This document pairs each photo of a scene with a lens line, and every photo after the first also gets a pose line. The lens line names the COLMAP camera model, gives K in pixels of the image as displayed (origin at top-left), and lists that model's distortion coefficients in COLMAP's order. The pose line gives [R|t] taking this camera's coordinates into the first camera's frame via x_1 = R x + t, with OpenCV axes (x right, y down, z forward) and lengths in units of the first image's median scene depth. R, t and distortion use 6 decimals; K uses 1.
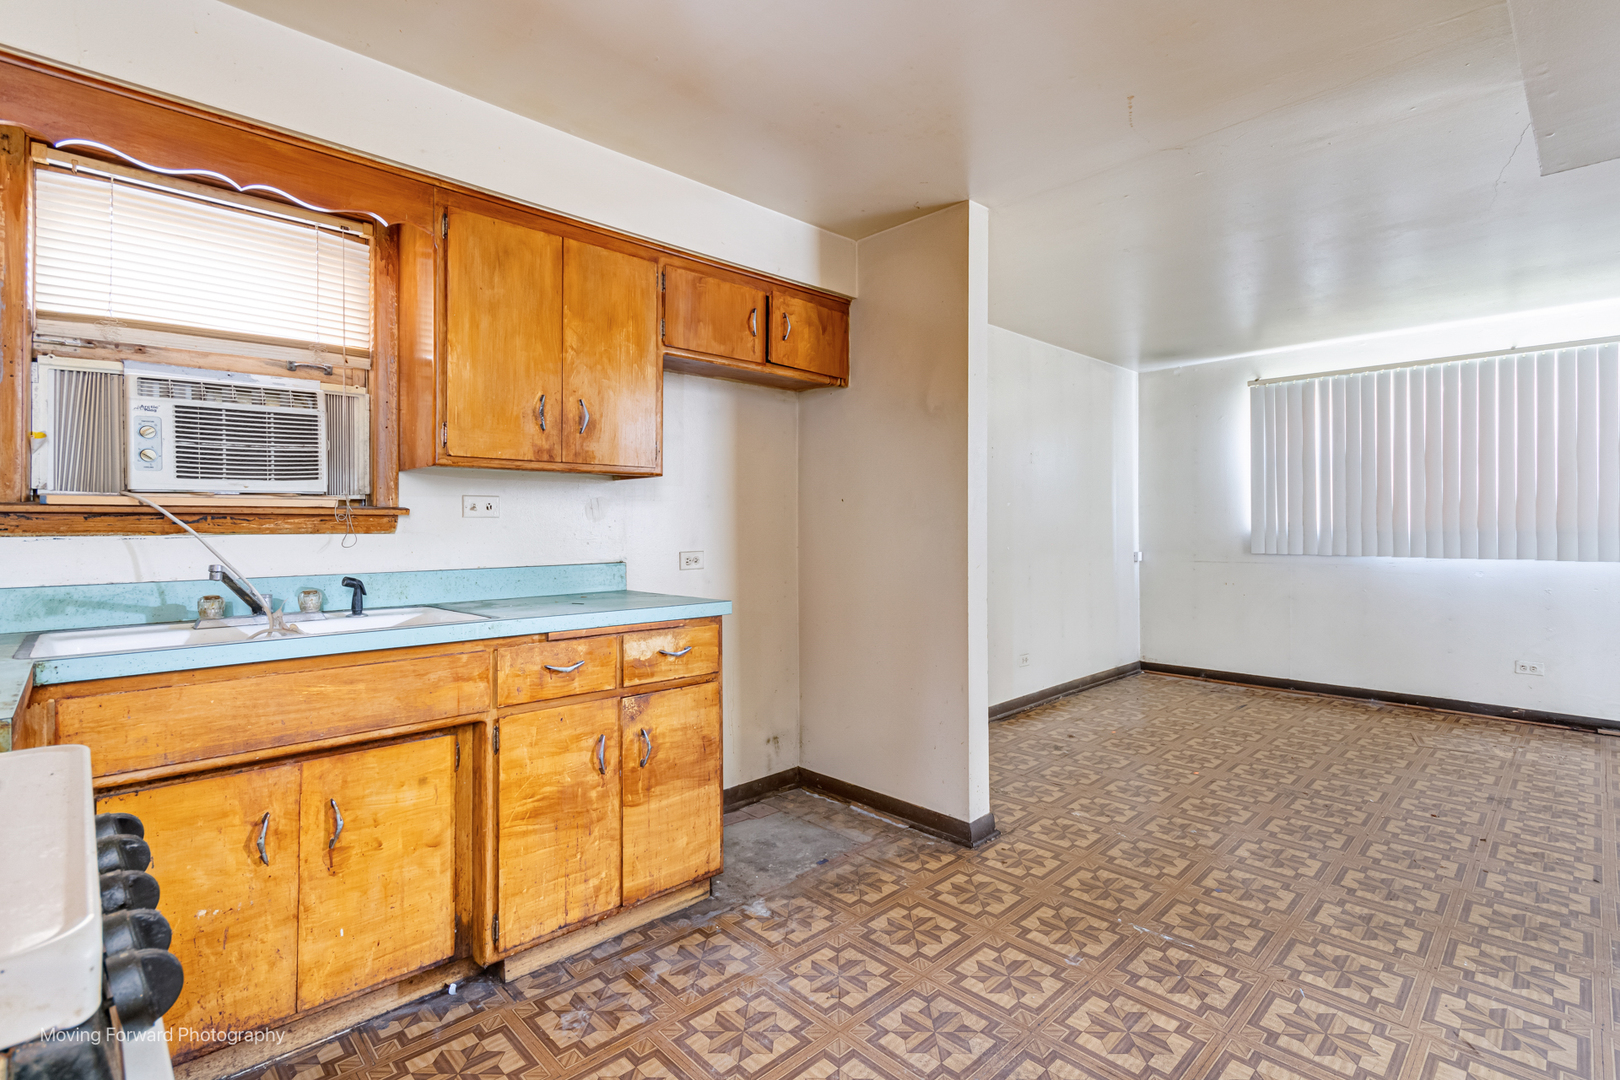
lens RADIAL K [[773.6, 0, 802.8], [0, 773.6, 518.5], [0, 0, 1]] dist [-0.008739, -0.000235]
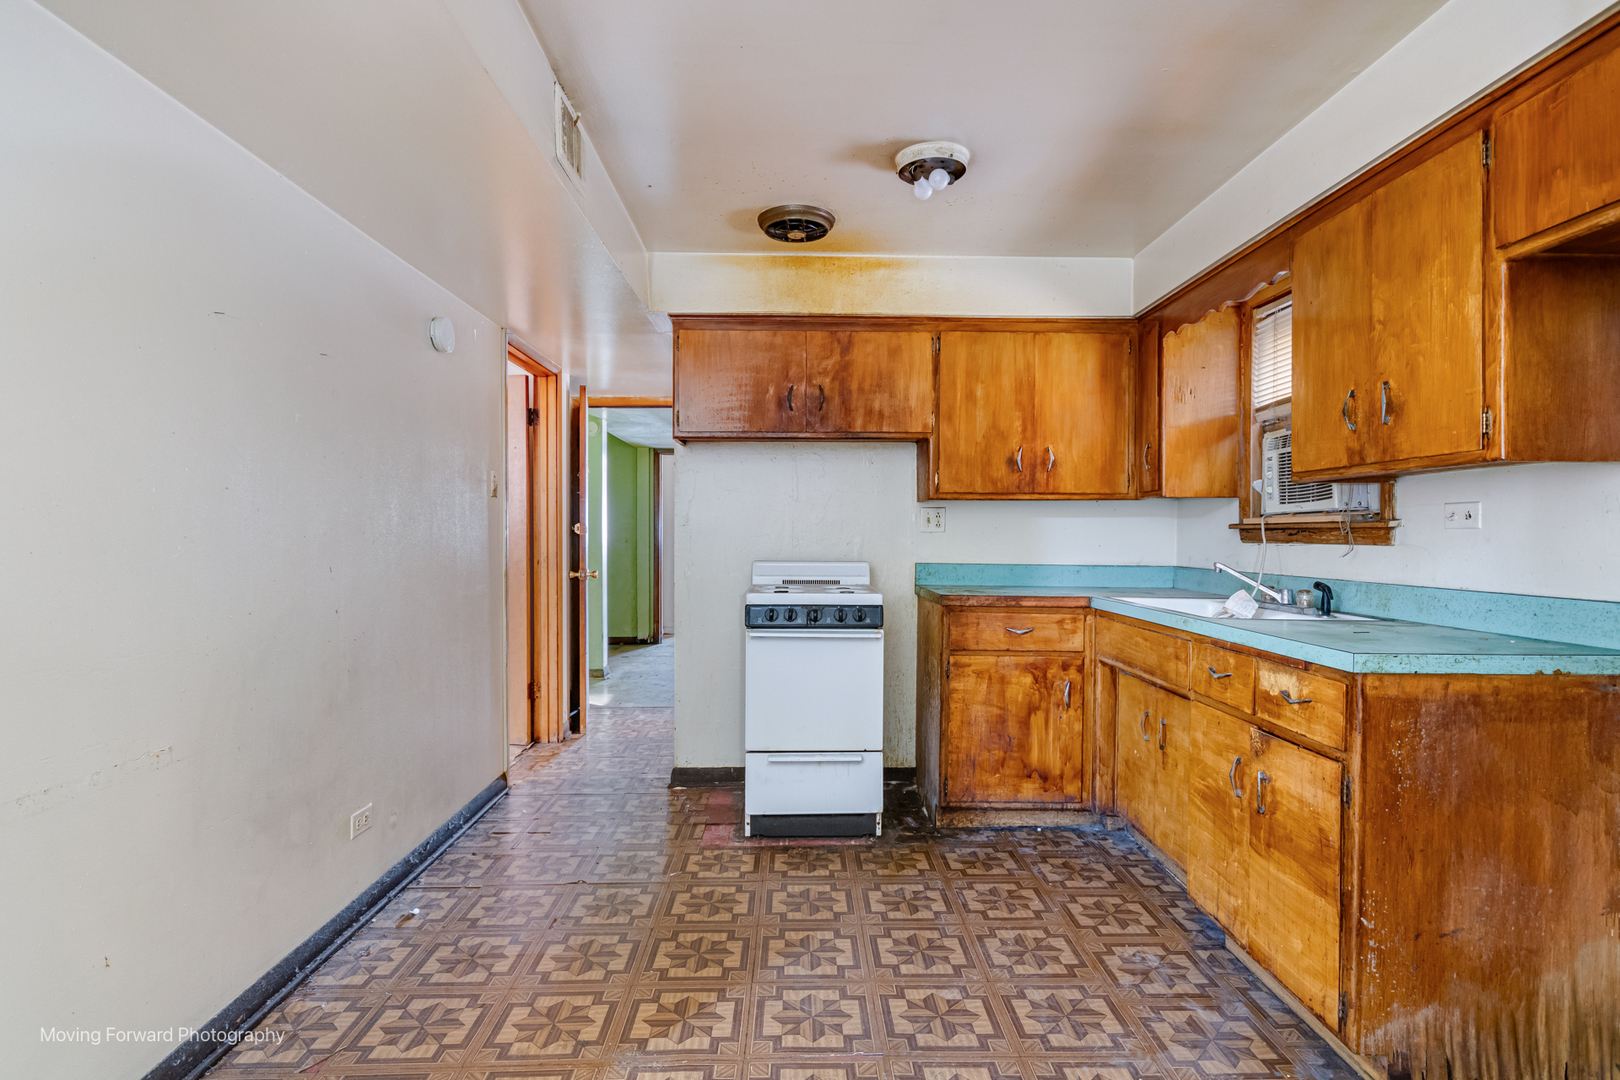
lens RADIAL K [[773.6, 0, 803.1], [0, 773.6, 543.1], [0, 0, 1]] dist [-0.008739, -0.000235]
pose [[-0.679562, 0.010214, -0.733547, 0.789364], [0.007638, 0.999947, 0.006848, 0.003814], [0.733578, -0.000949, -0.679604, 1.221577]]
